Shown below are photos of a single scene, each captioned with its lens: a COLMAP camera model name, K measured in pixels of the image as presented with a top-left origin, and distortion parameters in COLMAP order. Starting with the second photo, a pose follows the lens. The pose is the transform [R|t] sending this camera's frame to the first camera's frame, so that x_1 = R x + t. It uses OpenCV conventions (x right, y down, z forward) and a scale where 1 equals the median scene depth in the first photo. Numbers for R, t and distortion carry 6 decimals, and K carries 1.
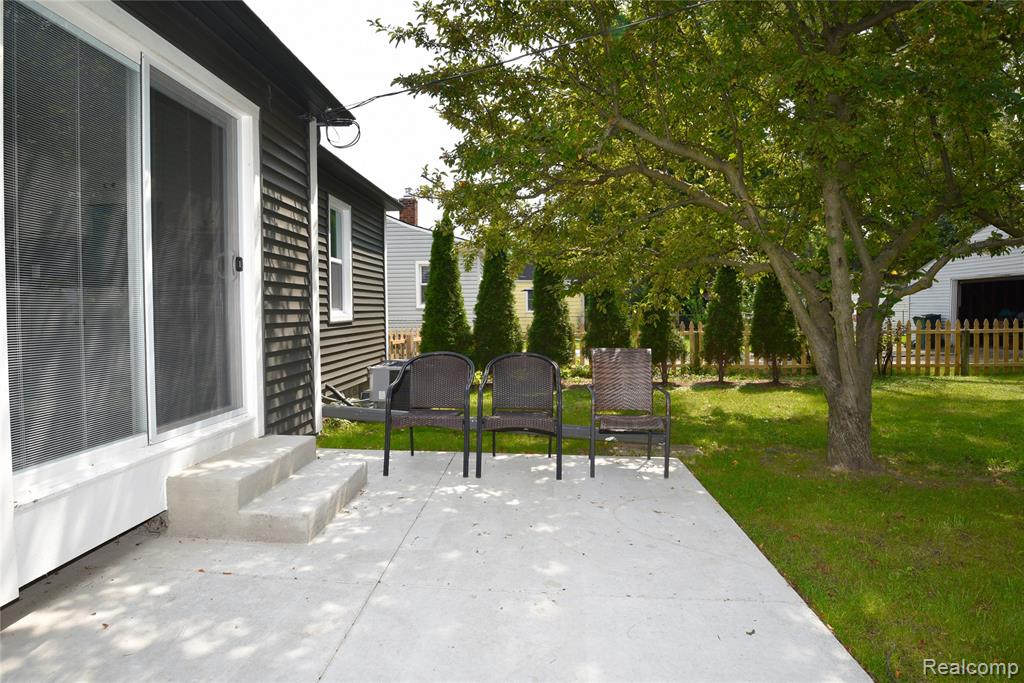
lens RADIAL K [[550.2, 0, 512.3], [0, 550.2, 326.3], [0, 0, 1]] dist [-0.037939, -0.001344]
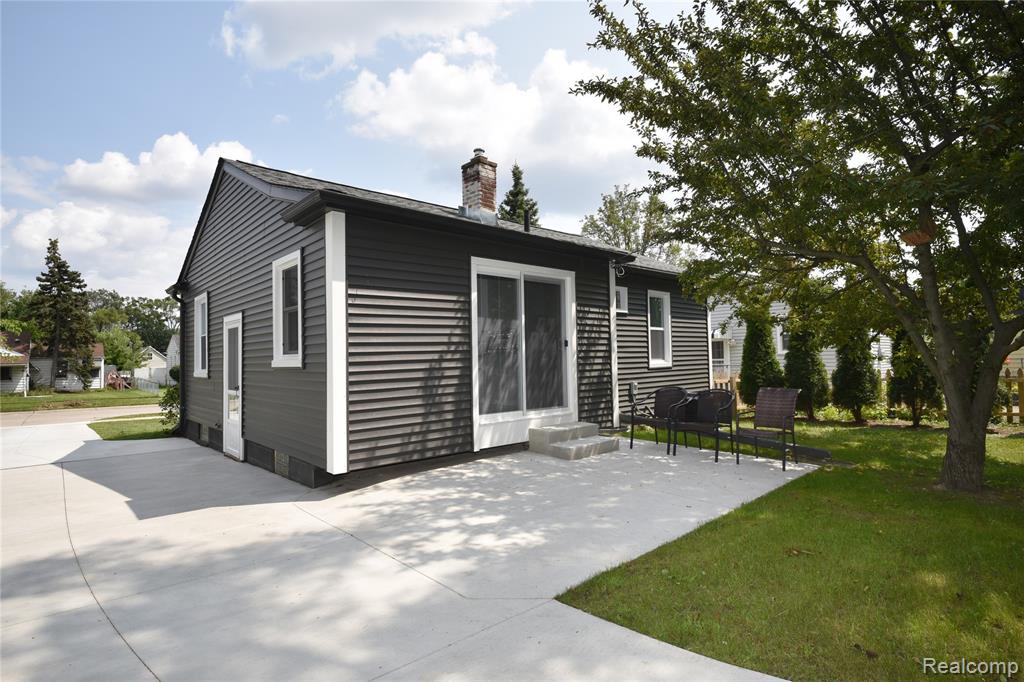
lens RADIAL K [[523.4, 0, 512.0], [0, 523.4, 341.0], [0, 0, 1]] dist [-0.001220, -0.000199]
pose [[0.692728, -0.030947, -0.720534, 0.855783], [-0.004600, 0.998869, -0.047325, -0.019711], [0.721184, 0.036098, 0.691802, -0.623796]]
